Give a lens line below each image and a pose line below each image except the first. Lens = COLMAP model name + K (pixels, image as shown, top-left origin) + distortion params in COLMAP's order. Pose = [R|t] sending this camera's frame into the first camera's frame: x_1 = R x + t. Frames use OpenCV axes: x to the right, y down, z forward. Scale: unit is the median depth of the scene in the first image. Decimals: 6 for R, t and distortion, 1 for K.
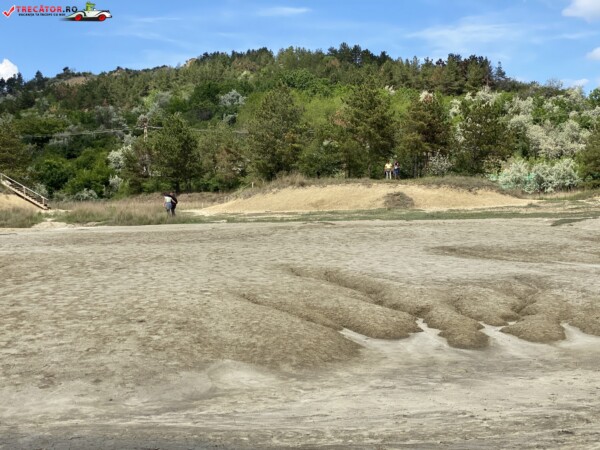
lens RADIAL K [[902.2, 0, 300.0], [0, 902.2, 225.0], [0, 0, 1]] dist [0.122853, -0.025800]
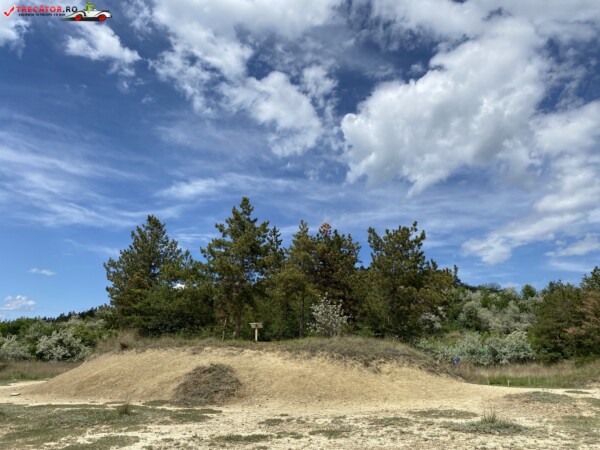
lens RADIAL K [[465.3, 0, 301.5], [0, 465.3, 218.8], [0, 0, 1]] dist [0.039146, -0.048975]
pose [[0.993512, -0.010104, -0.113282, 0.100892], [-0.026356, 0.948477, -0.315748, -0.017574], [0.110635, 0.316685, 0.942056, 0.397821]]
